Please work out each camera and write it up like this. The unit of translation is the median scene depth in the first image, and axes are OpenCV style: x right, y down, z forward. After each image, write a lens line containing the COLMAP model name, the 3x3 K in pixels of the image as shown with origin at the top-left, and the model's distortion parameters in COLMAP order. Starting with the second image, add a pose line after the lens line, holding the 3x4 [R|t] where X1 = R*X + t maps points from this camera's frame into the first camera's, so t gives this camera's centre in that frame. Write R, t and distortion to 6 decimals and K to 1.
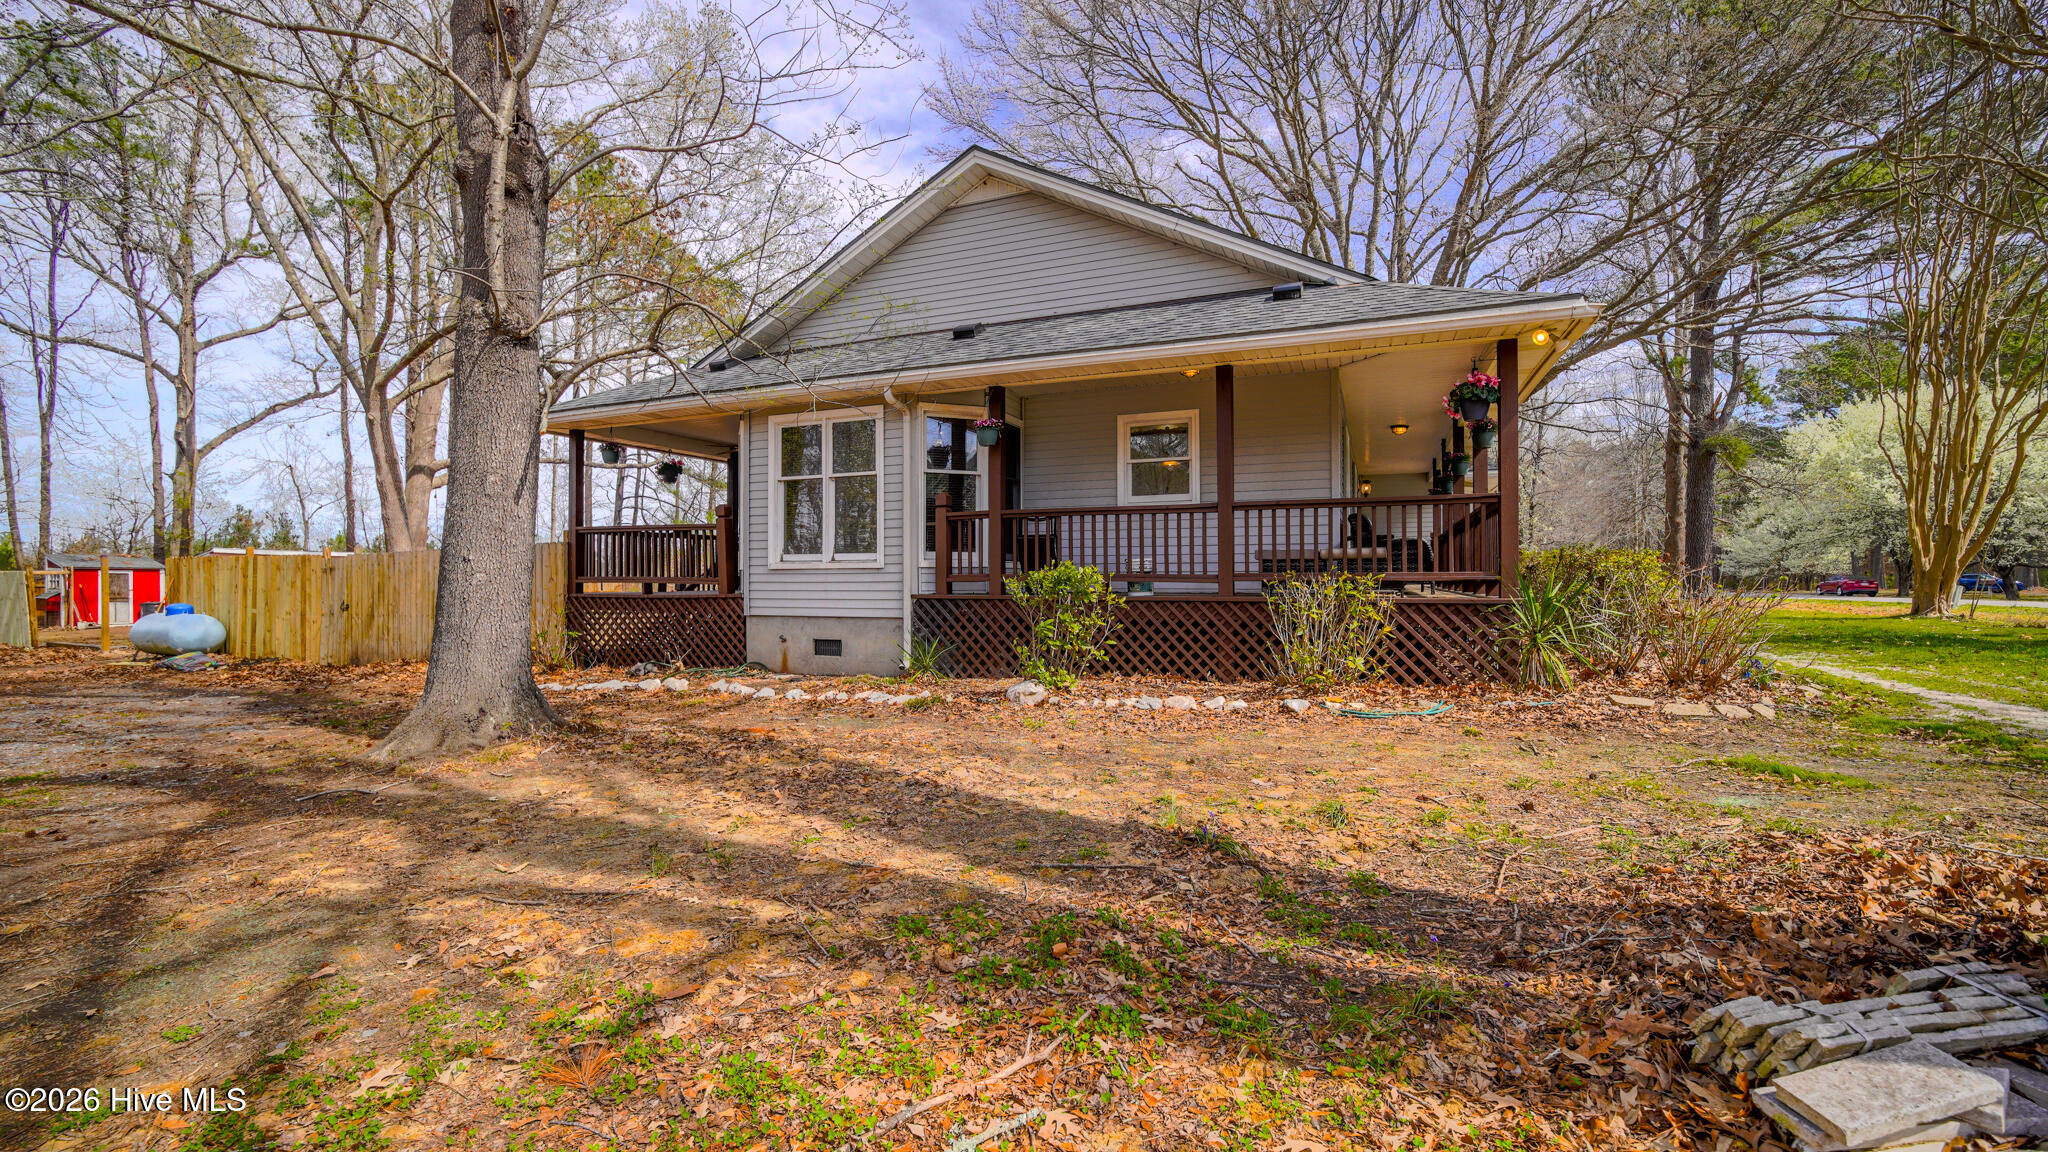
lens RADIAL K [[817.3, 0, 1031.5], [0, 817.3, 575.6], [0, 0, 1]] dist [-0.025409, 0.007243]
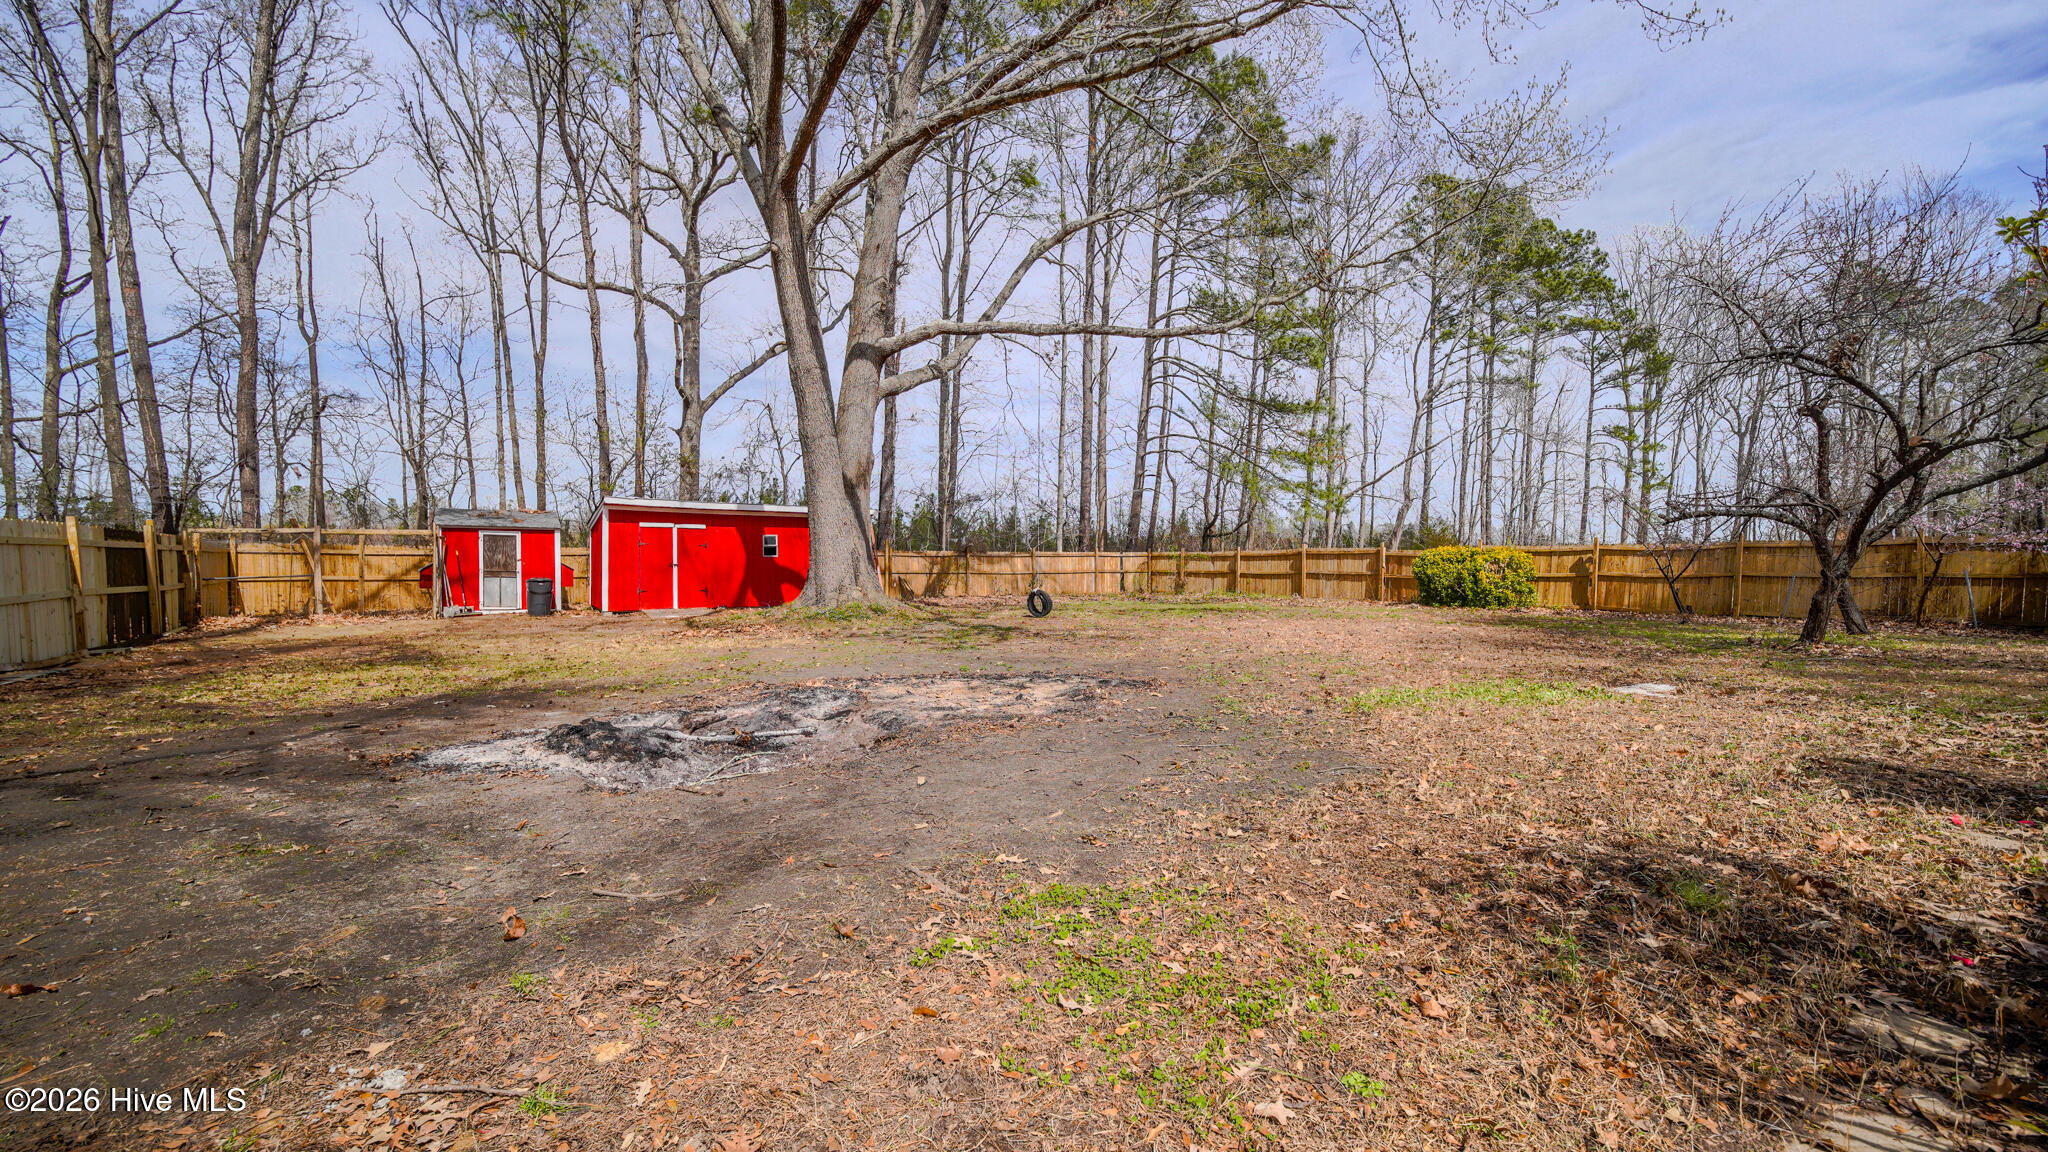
lens RADIAL K [[838.7, 0, 1016.8], [0, 838.7, 573.0], [0, 0, 1]] dist [-0.025919, 0.008841]
pose [[0.833169, 0.012969, -0.552867, -0.270477], [0.003160, 0.999597, 0.028211, 0.007129], [0.553010, -0.025251, 0.832792, 0.450198]]
